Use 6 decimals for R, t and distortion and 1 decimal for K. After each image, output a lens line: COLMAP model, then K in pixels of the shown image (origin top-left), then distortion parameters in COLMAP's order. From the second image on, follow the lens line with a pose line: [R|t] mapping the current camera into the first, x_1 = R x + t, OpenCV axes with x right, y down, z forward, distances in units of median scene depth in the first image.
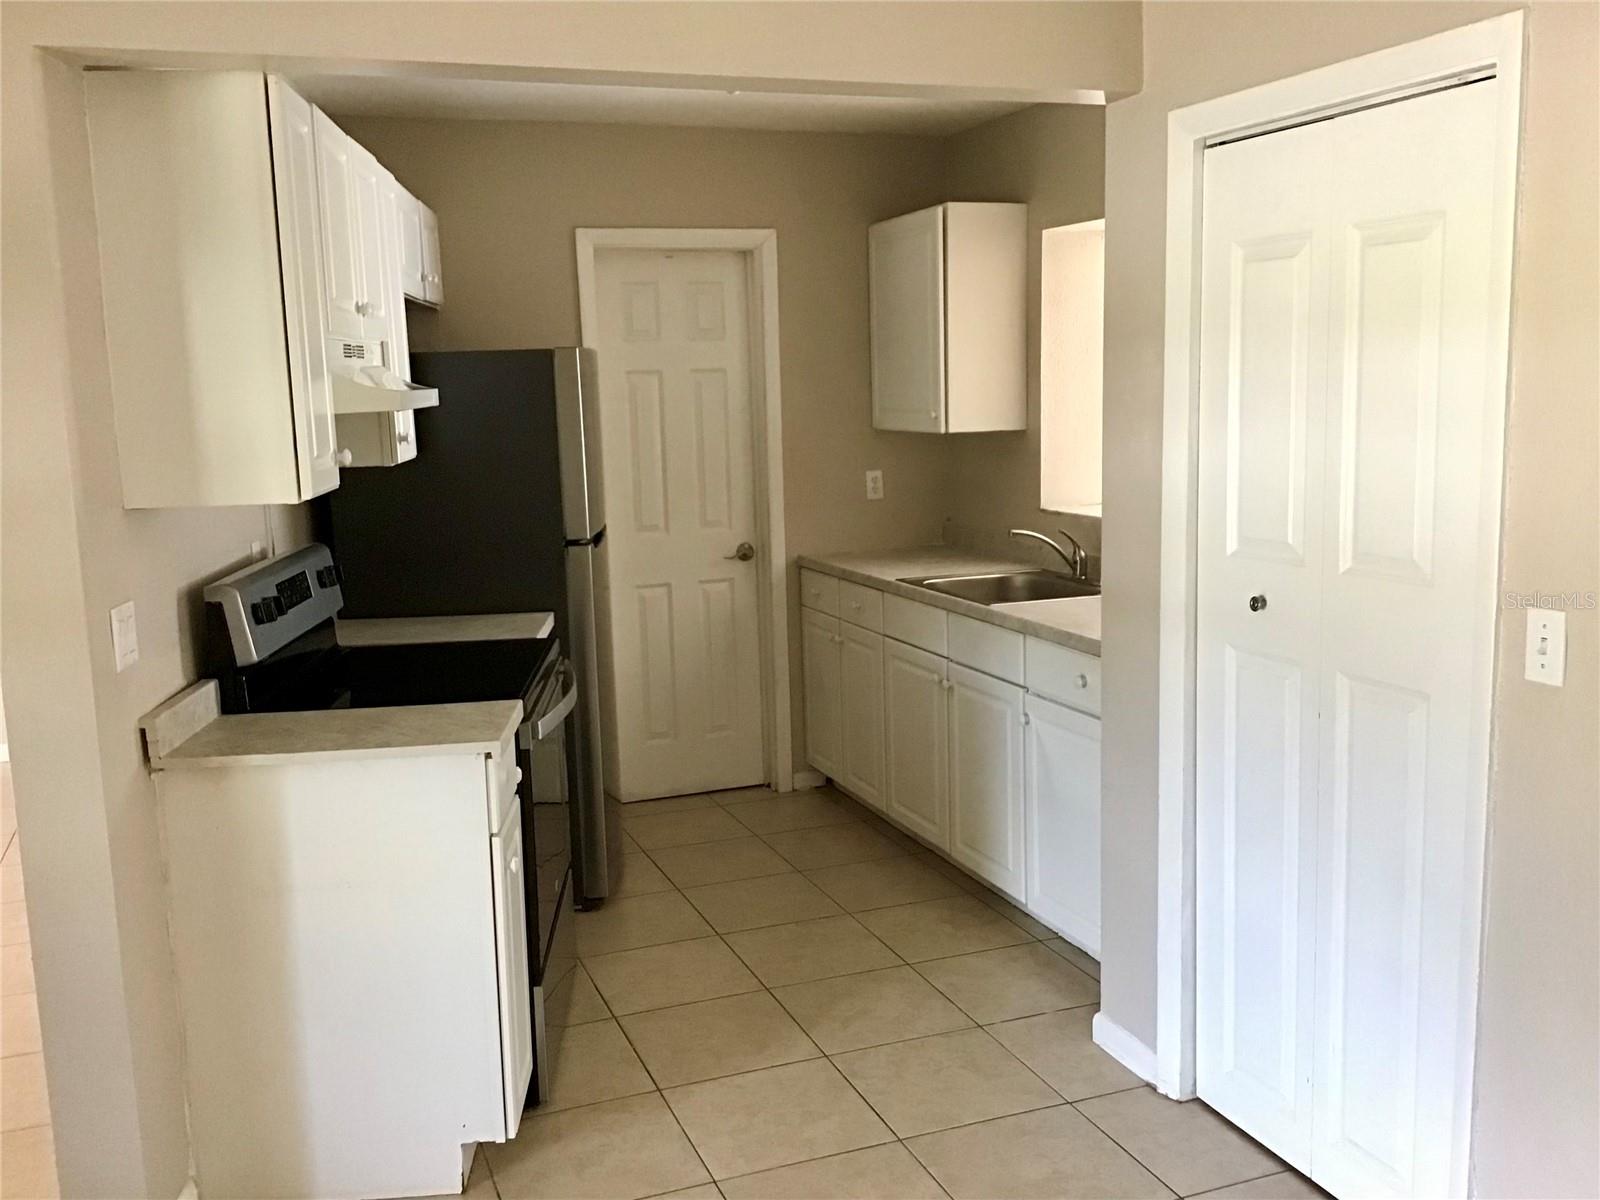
lens RADIAL K [[1454.7, 0, 791.6], [0, 1454.7, 594.2], [0, 0, 1]] dist [0.145564, -0.310716]
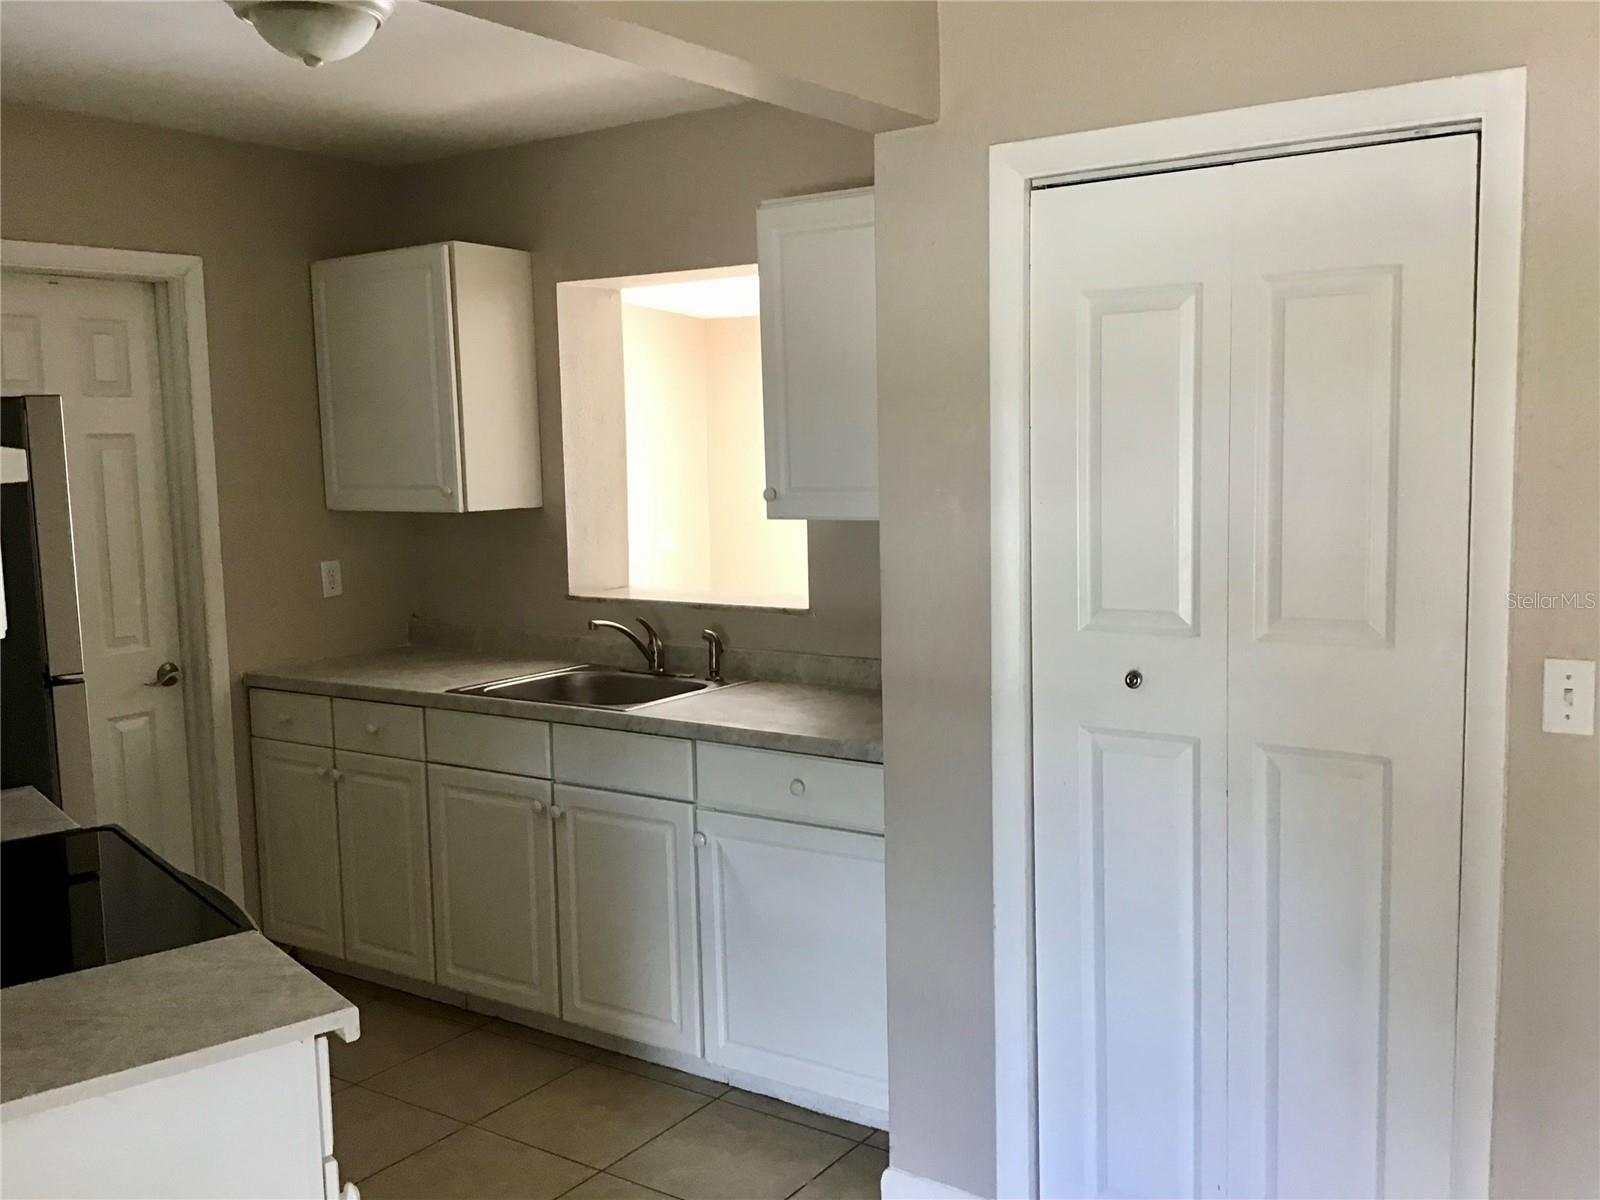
lens RADIAL K [[1454.7, 0, 791.6], [0, 1454.7, 594.2], [0, 0, 1]] dist [0.145564, -0.310716]
pose [[0.824760, -0.053084, 0.562986, -0.225332], [0.085300, 0.995871, -0.031061, -0.021959], [-0.559013, 0.073641, 0.825882, 0.210968]]
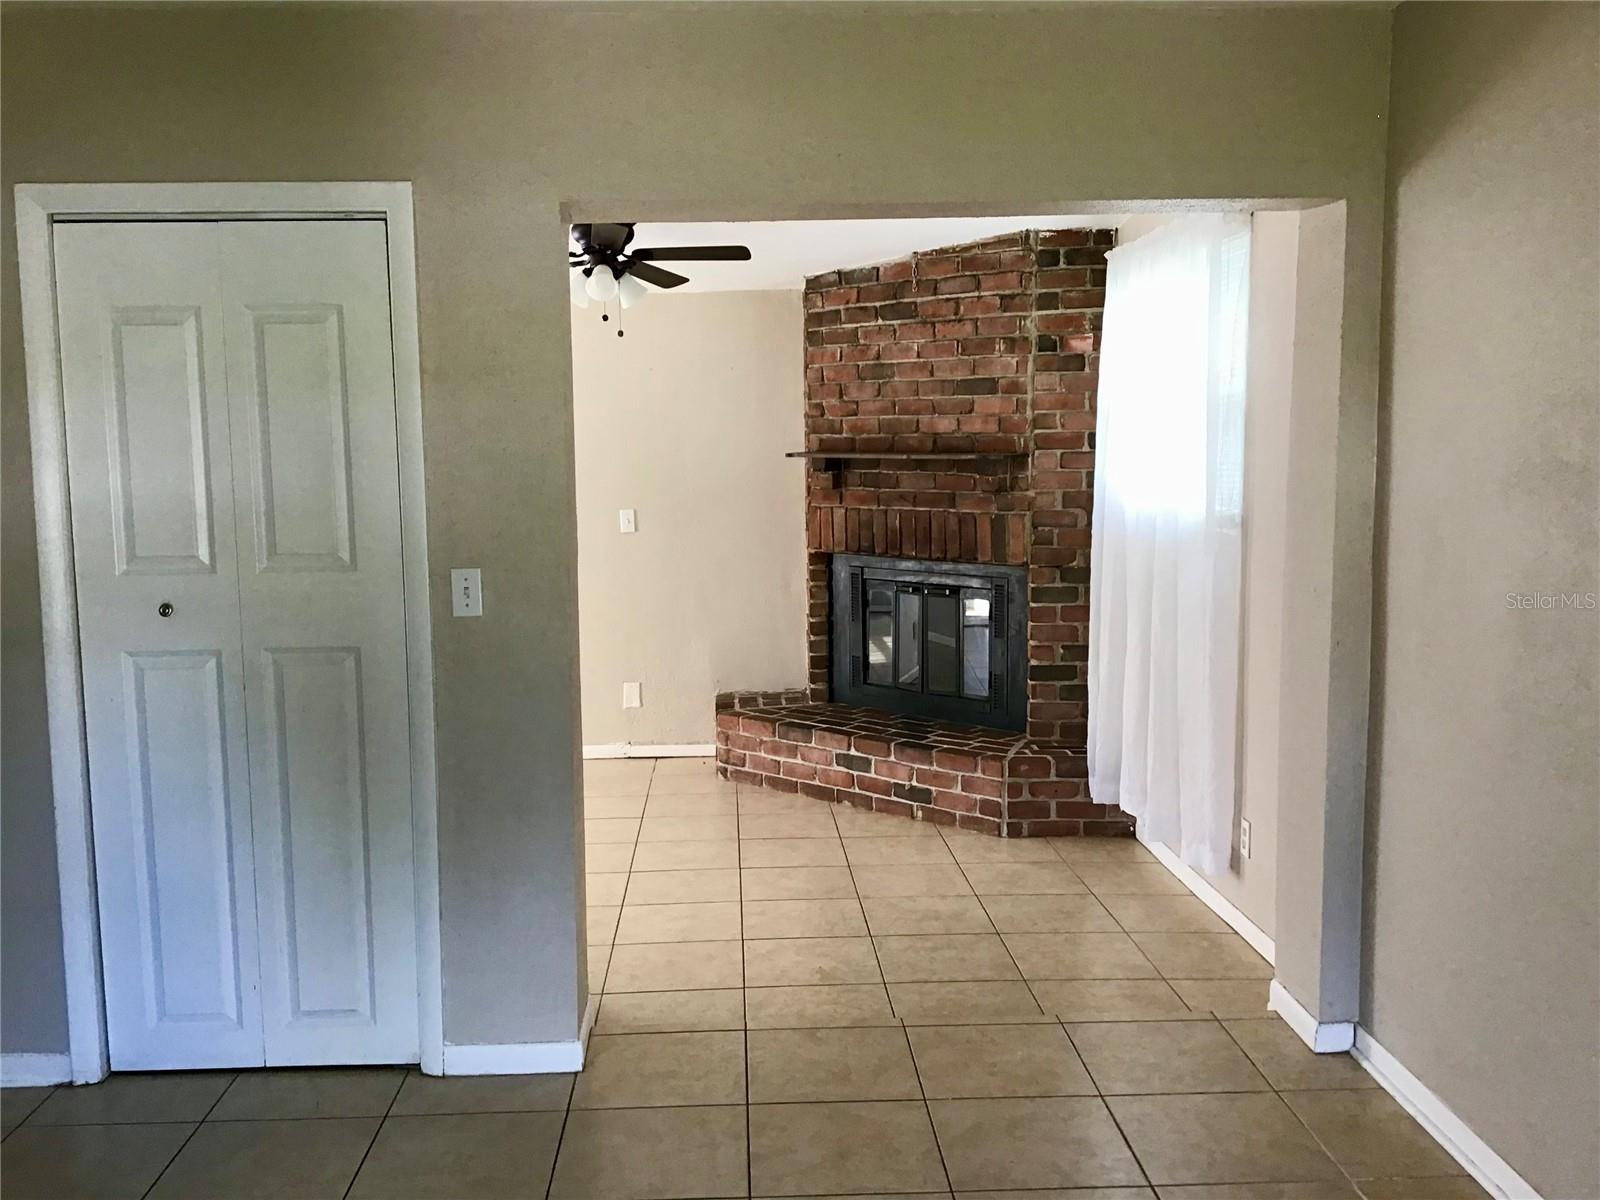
lens RADIAL K [[1454.7, 0, 791.6], [0, 1454.7, 594.2], [0, 0, 1]] dist [0.145564, -0.310716]
pose [[0.318507, -0.079477, 0.944583, -0.387490], [0.147018, 0.988563, 0.033604, 0.016419], [-0.936450, 0.128167, 0.326549, 0.079833]]
